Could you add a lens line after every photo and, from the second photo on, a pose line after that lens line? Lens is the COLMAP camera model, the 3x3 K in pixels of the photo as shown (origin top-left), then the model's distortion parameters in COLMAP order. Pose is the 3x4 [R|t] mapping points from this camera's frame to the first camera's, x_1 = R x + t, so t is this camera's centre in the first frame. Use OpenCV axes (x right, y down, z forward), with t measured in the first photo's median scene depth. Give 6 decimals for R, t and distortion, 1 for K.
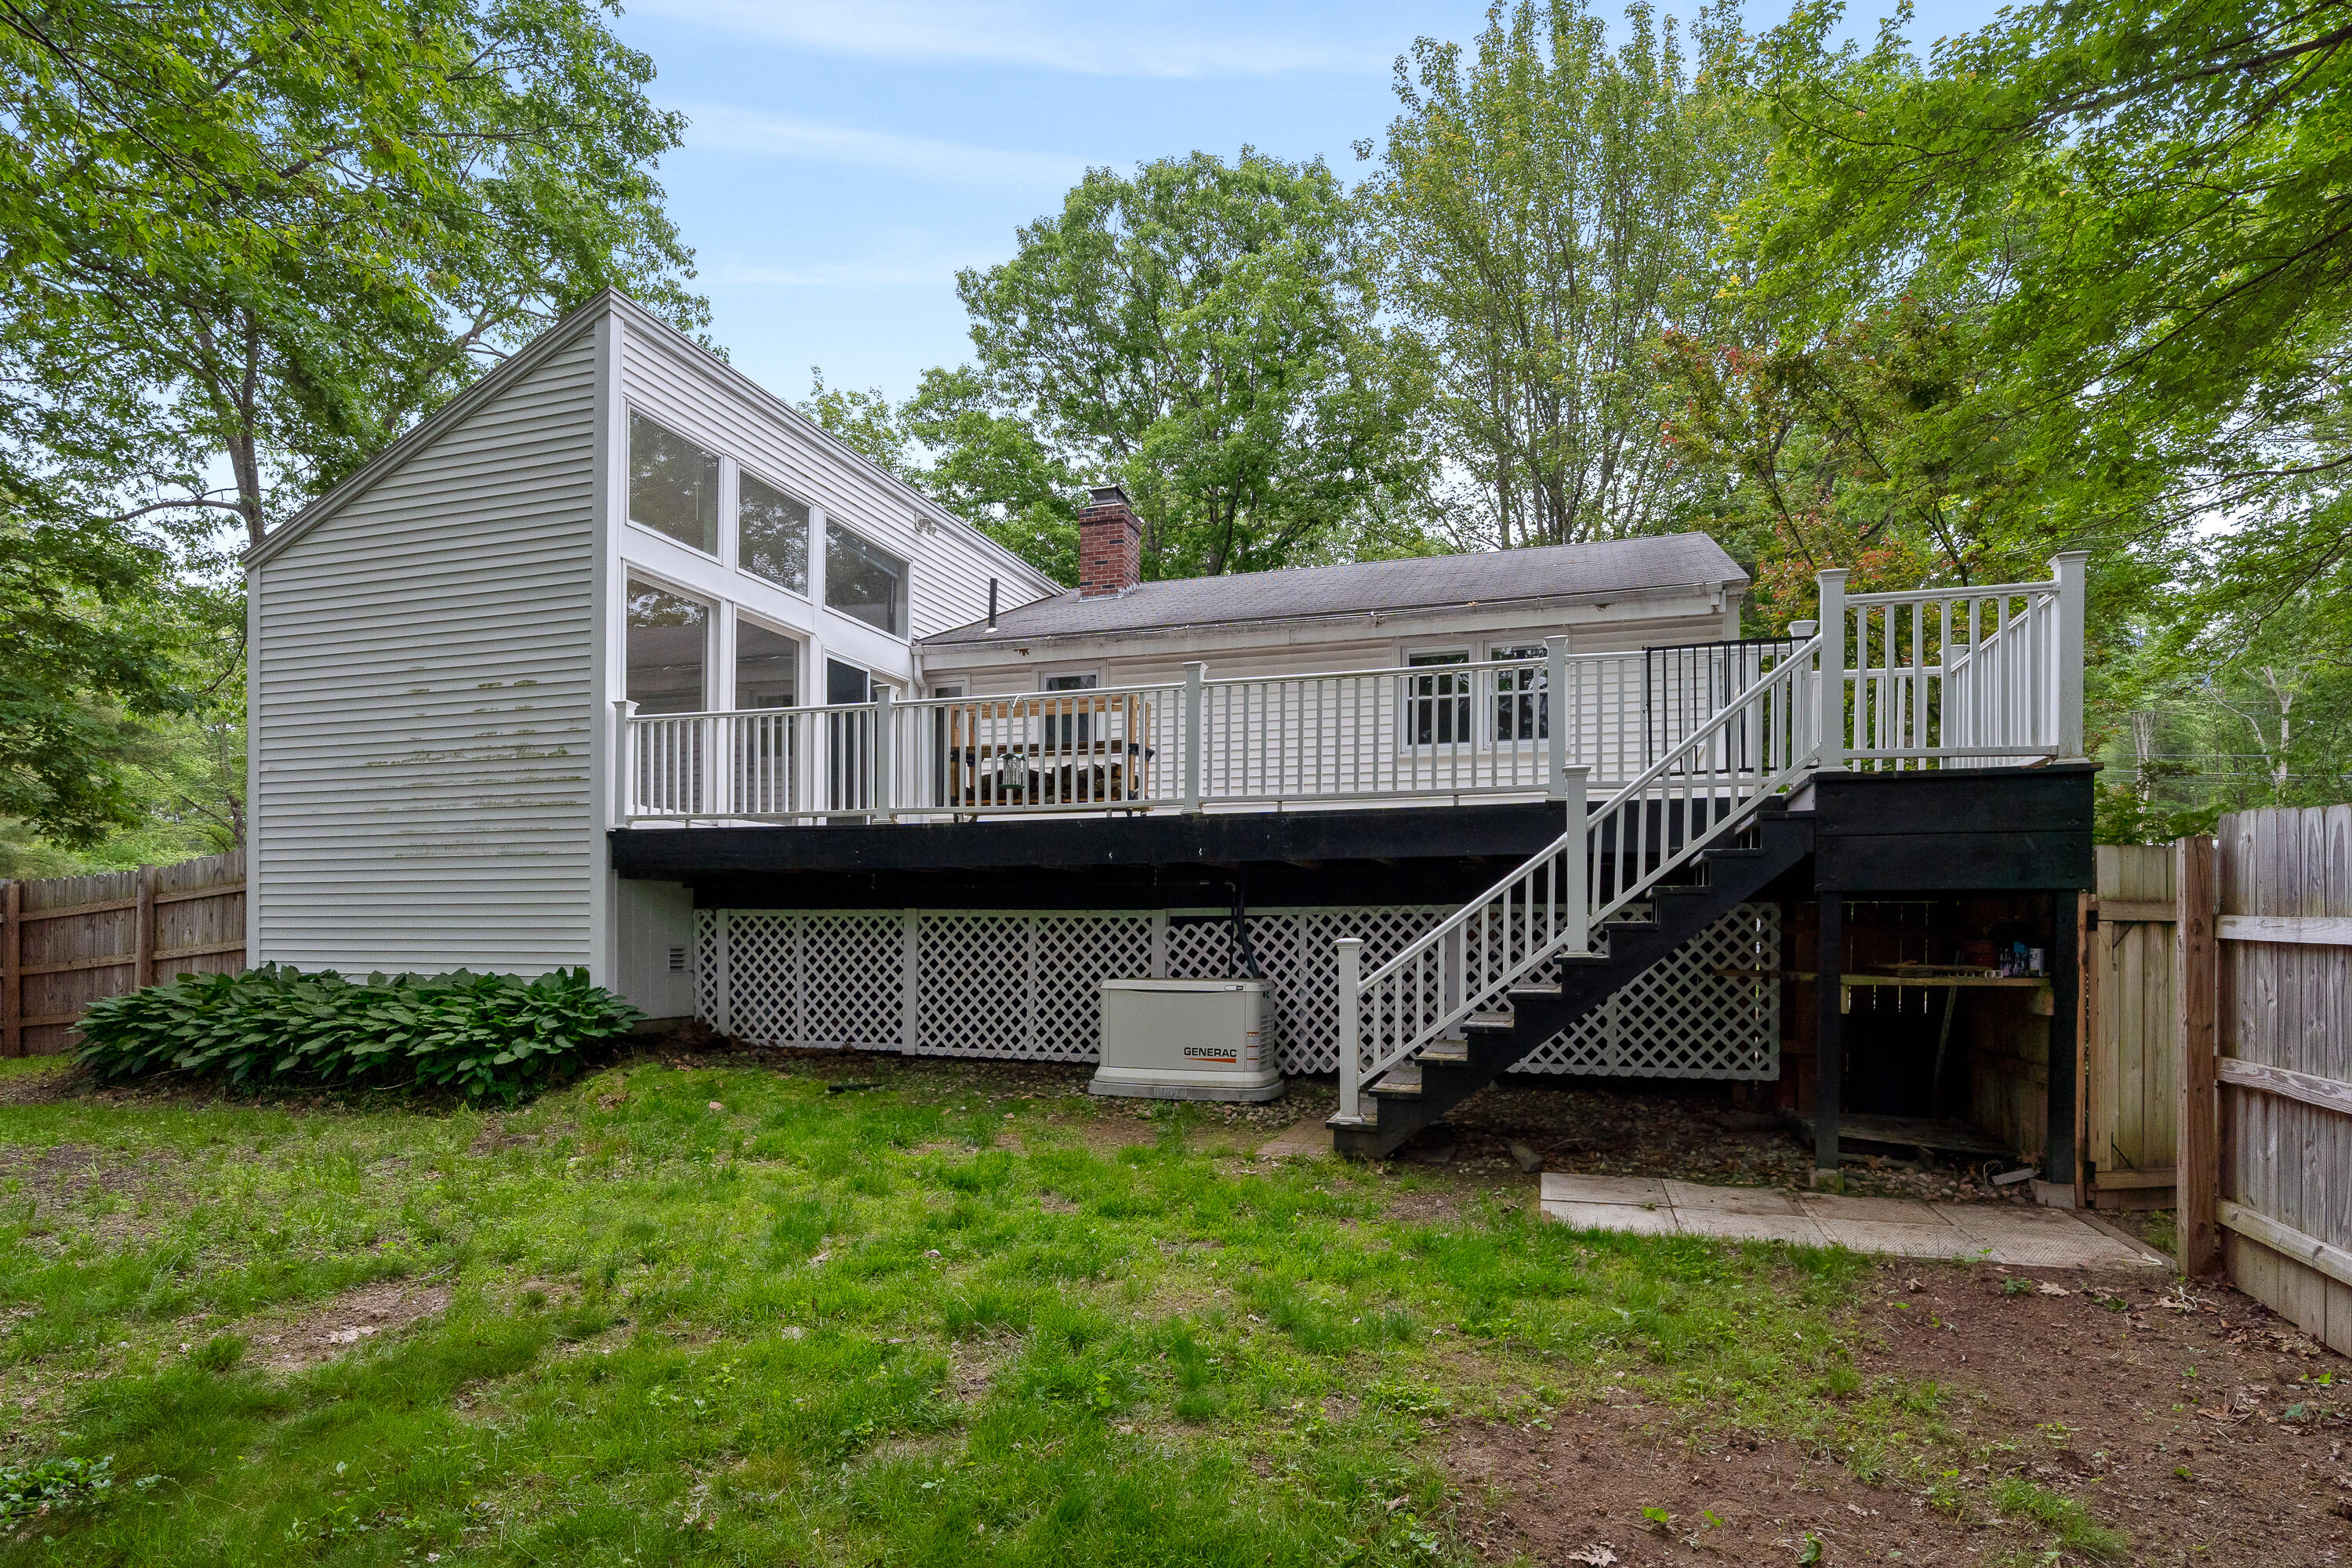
lens RADIAL K [[1262.7, 0, 1184.0], [0, 1262.7, 907.6], [0, 0, 1]] dist [-0.000013, -0.000144]
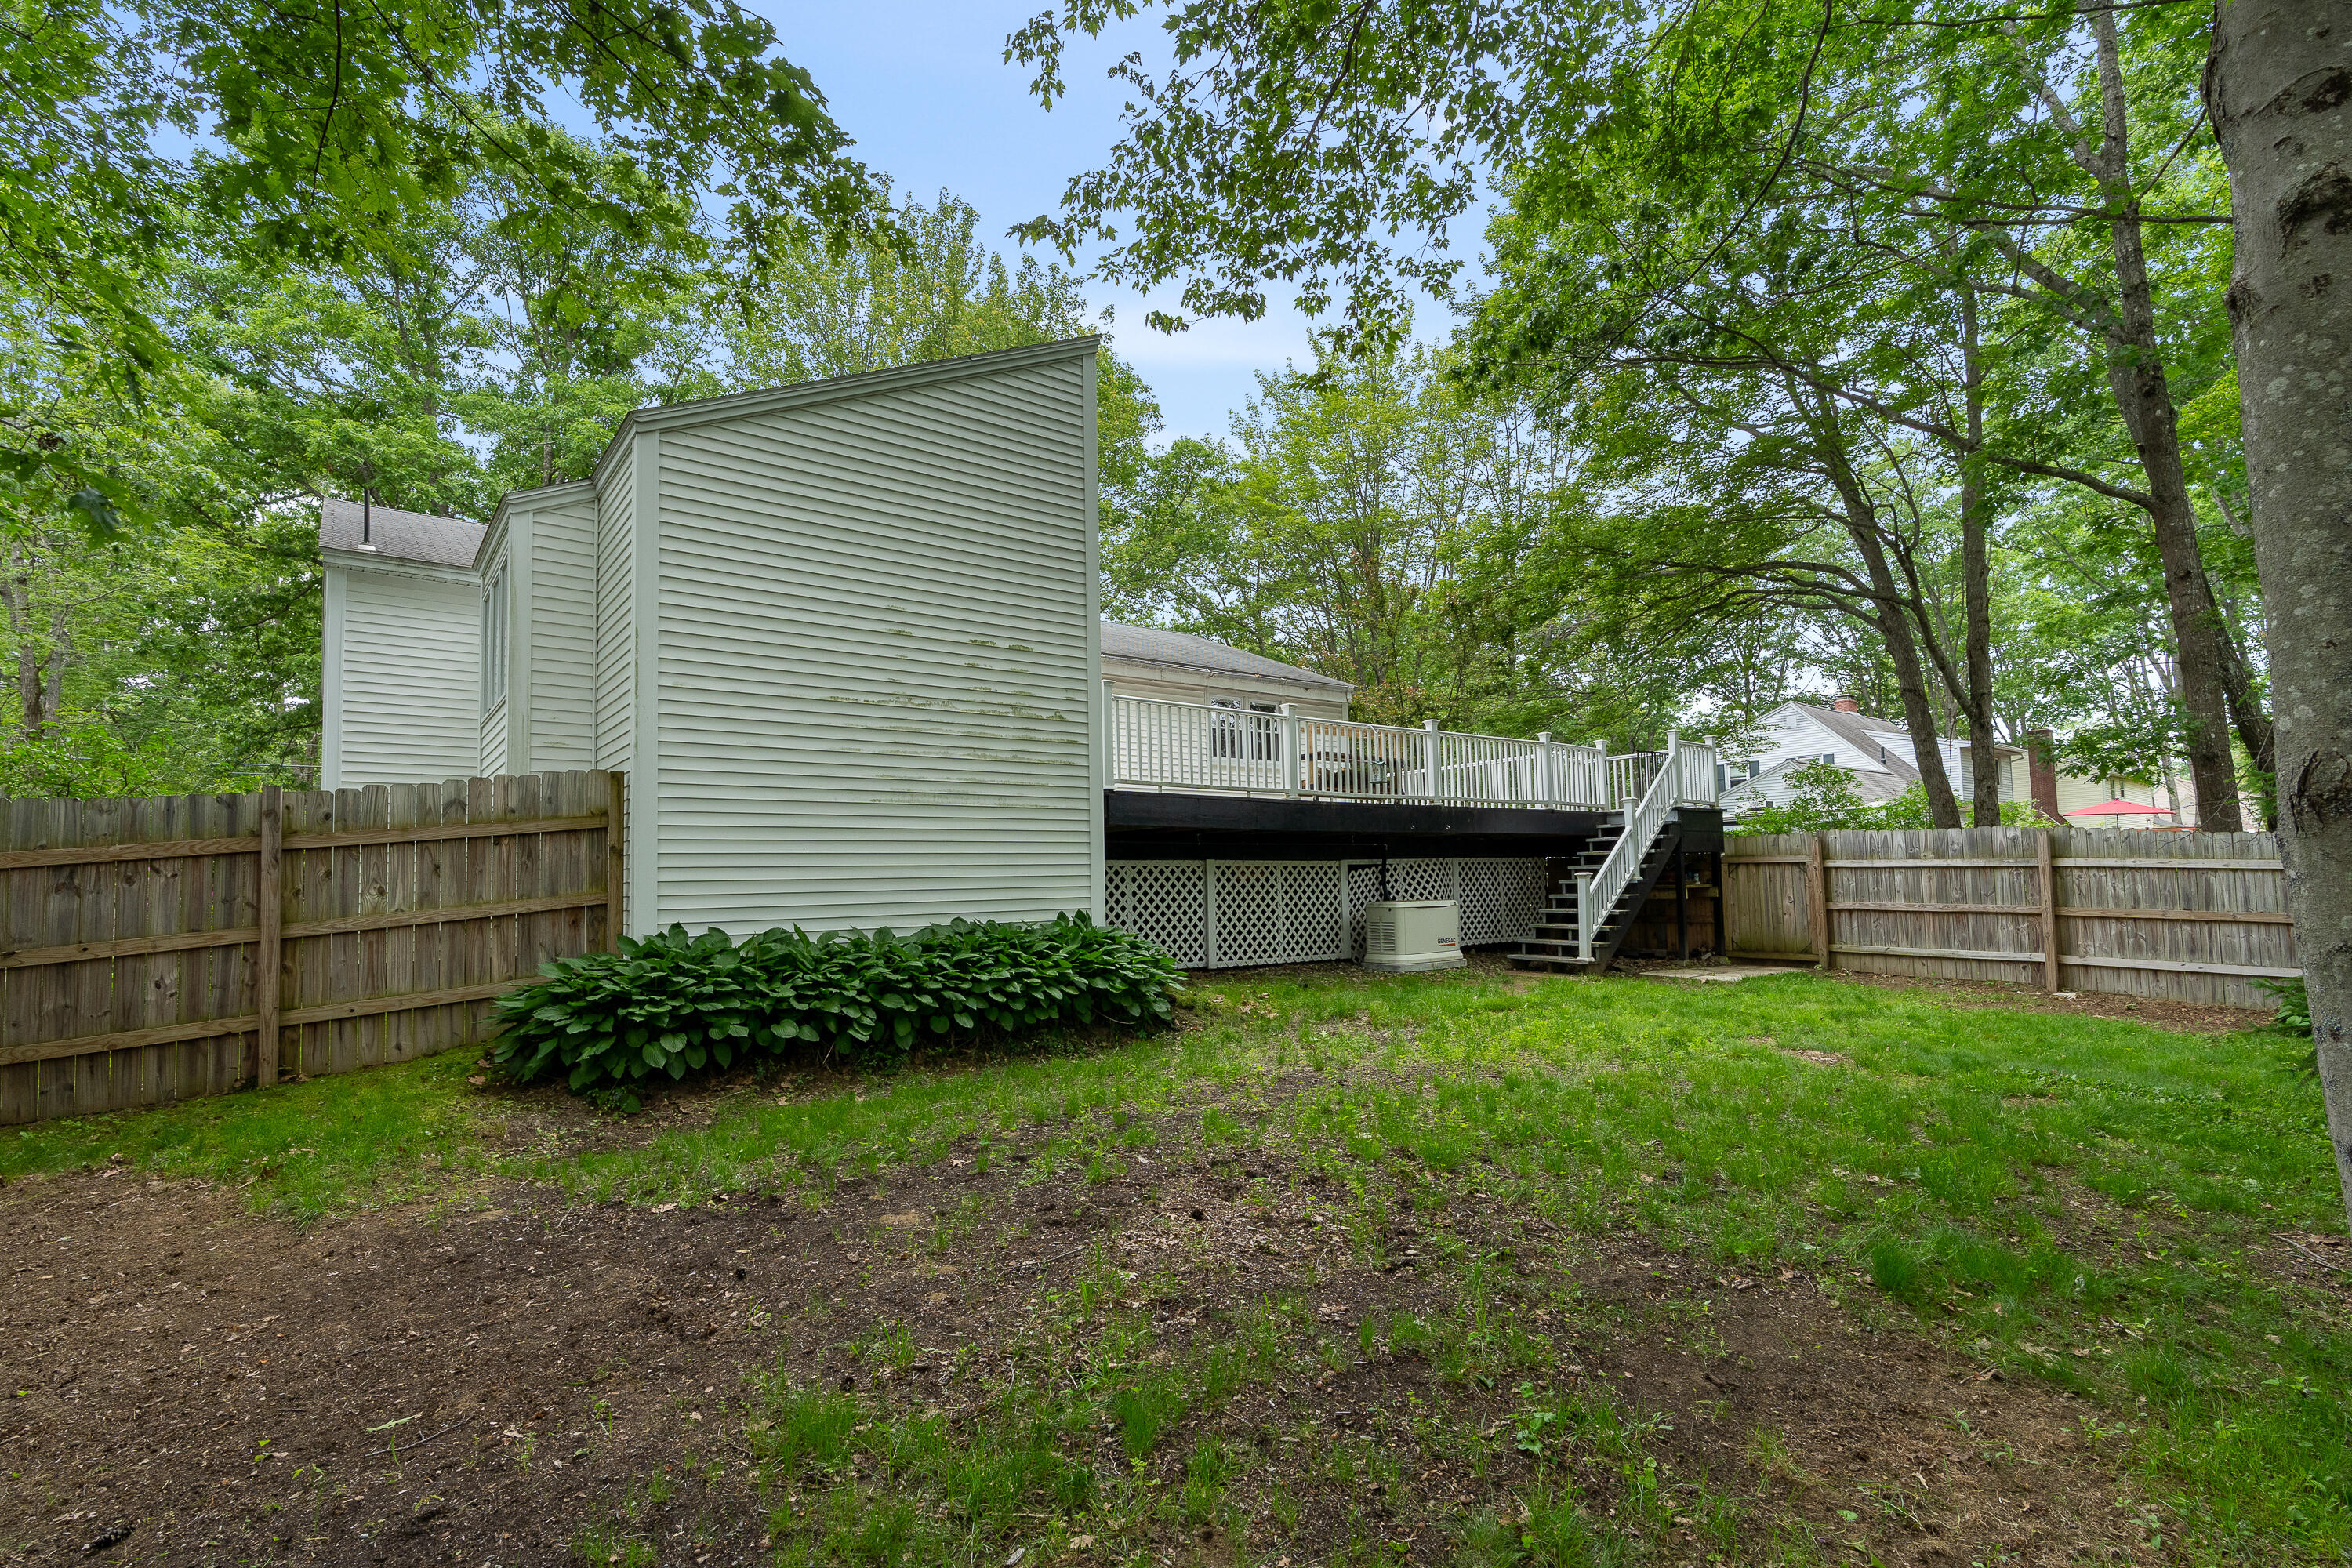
lens RADIAL K [[1075.1, 0, 1174.7], [0, 1075.1, 801.4], [0, 0, 1]] dist [-0.011059, 0.003973]
pose [[0.564940, 0.048041, 0.823732, -1.190985], [0.003160, 0.998170, -0.060381, 0.007861], [-0.825126, 0.036715, 0.563755, 0.381238]]
